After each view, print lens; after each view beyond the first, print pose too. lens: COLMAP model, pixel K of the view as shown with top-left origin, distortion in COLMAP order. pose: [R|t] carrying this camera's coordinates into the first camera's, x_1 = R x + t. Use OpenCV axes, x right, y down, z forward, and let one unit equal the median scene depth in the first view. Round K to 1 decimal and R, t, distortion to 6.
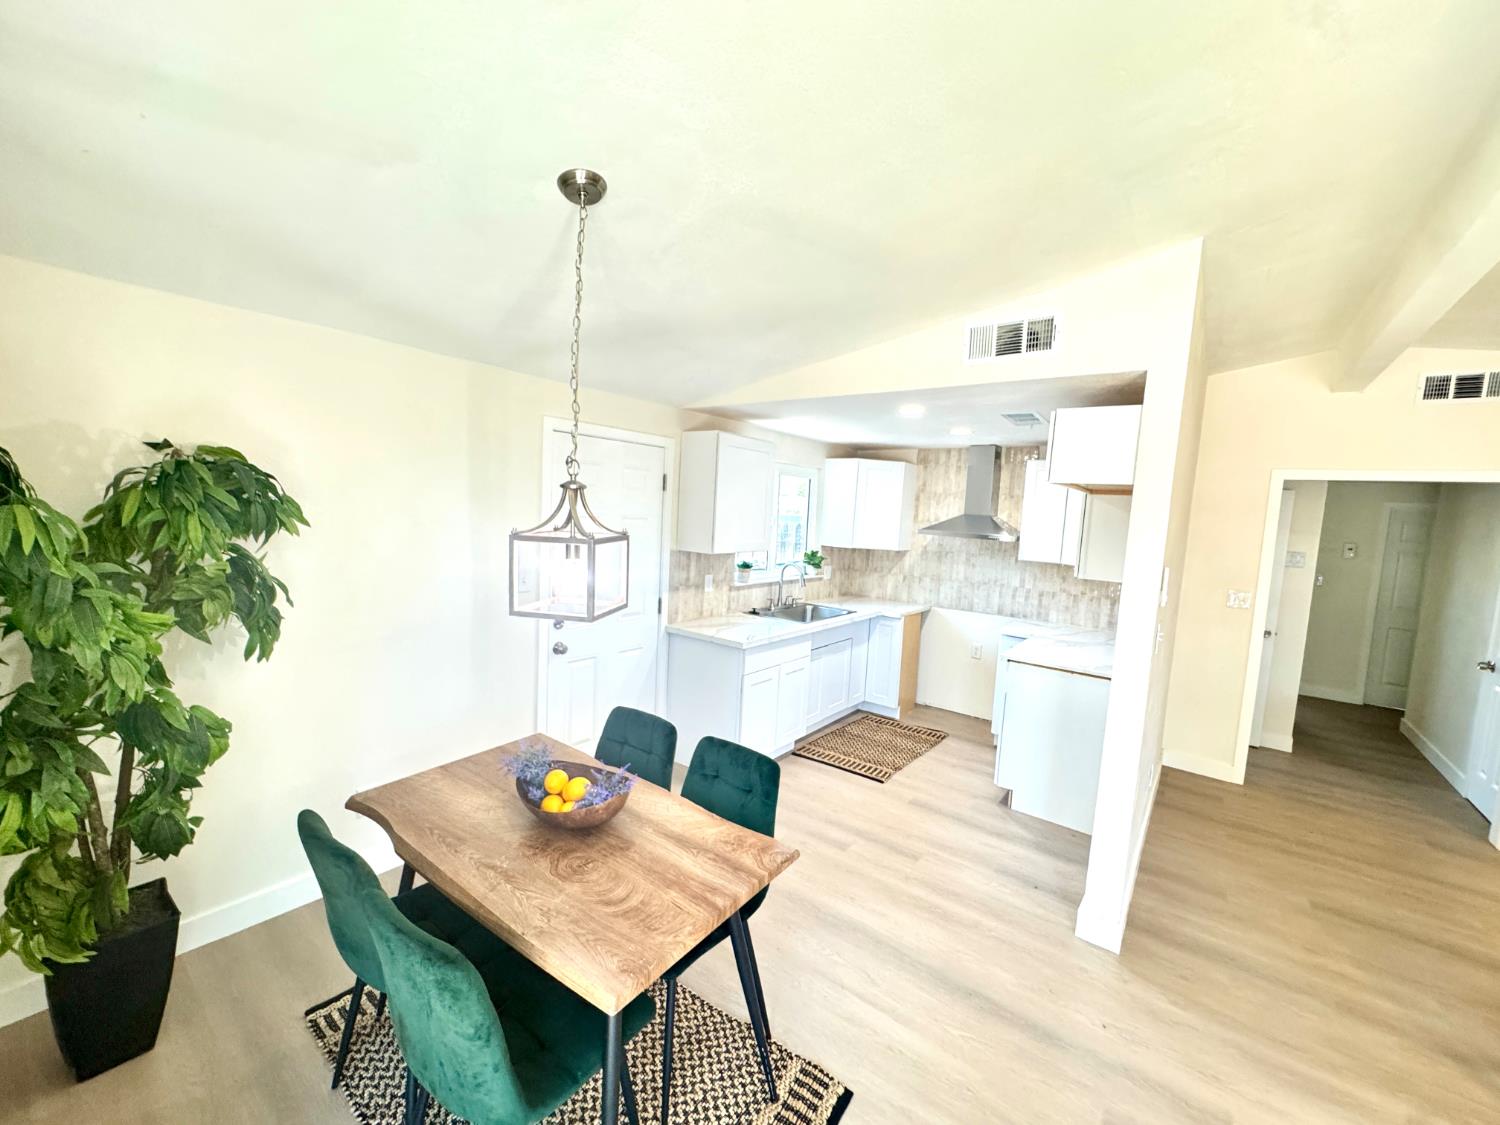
lens RADIAL K [[600.9, 0, 747.8], [0, 600.9, 564.5], [0, 0, 1]] dist [-0.001245, 0.000261]
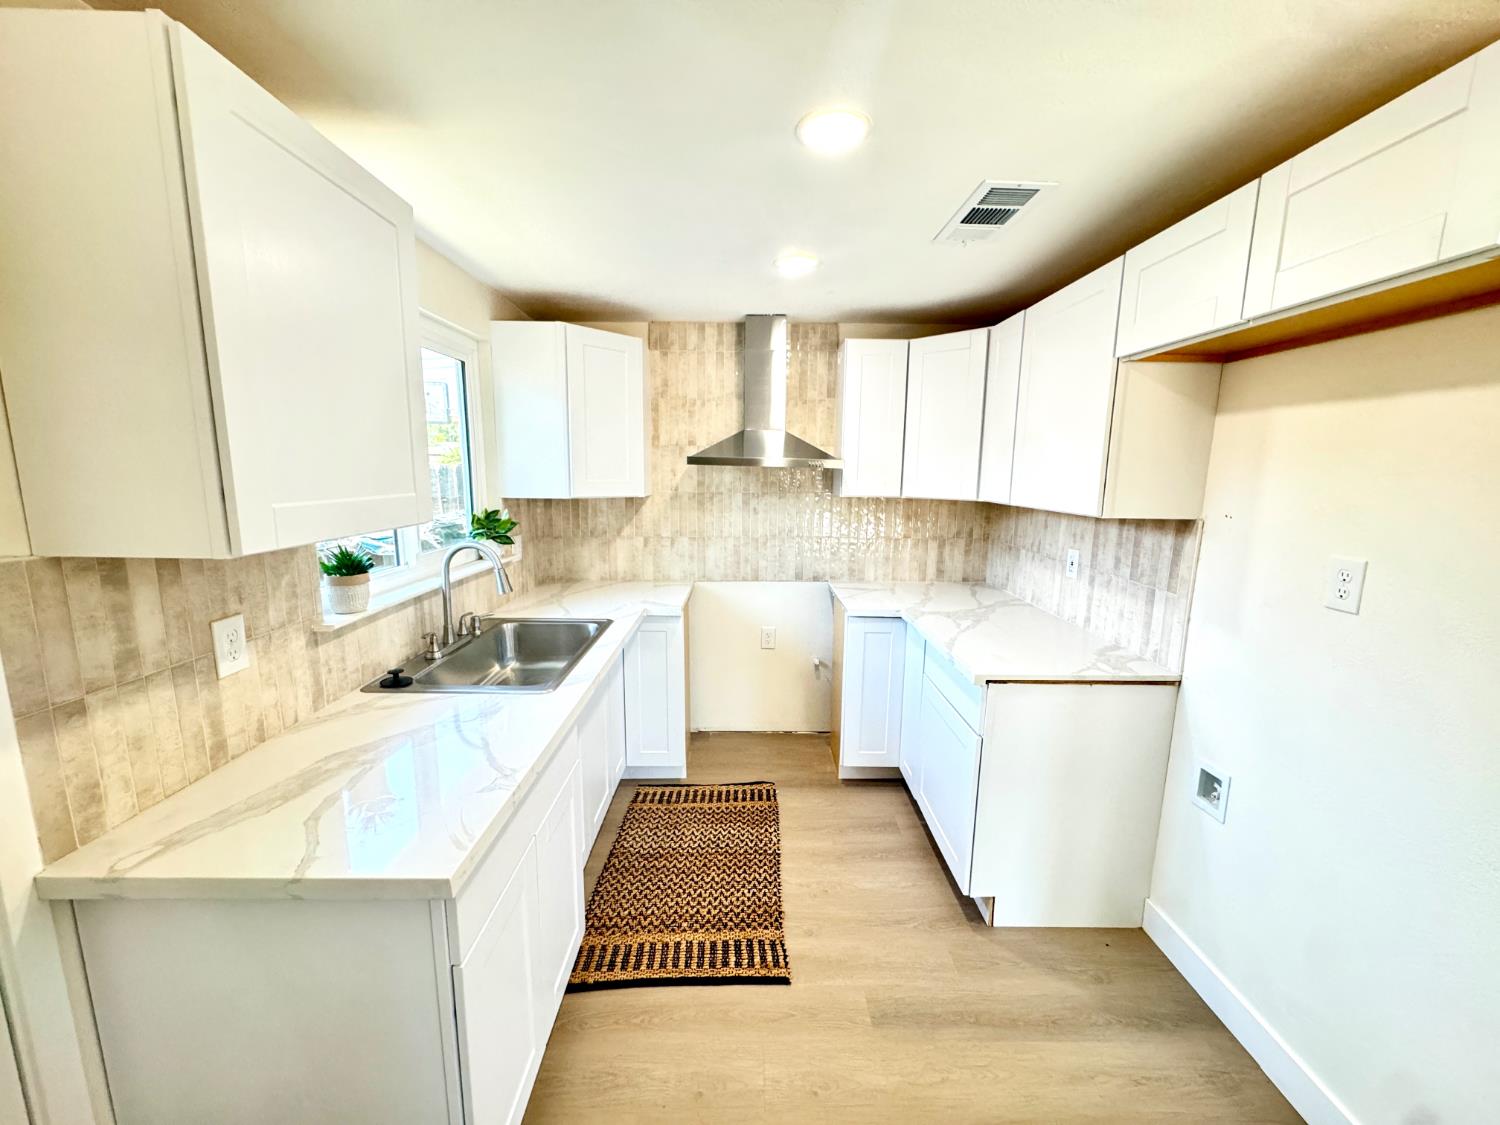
lens RADIAL K [[600.9, 0, 747.8], [0, 600.9, 564.5], [0, 0, 1]] dist [-0.001245, 0.000261]
pose [[0.787478, -0.142730, 0.599588, -0.029545], [0.088394, 0.988914, 0.119315, -0.019935], [-0.609971, -0.040958, 0.791365, 0.499773]]
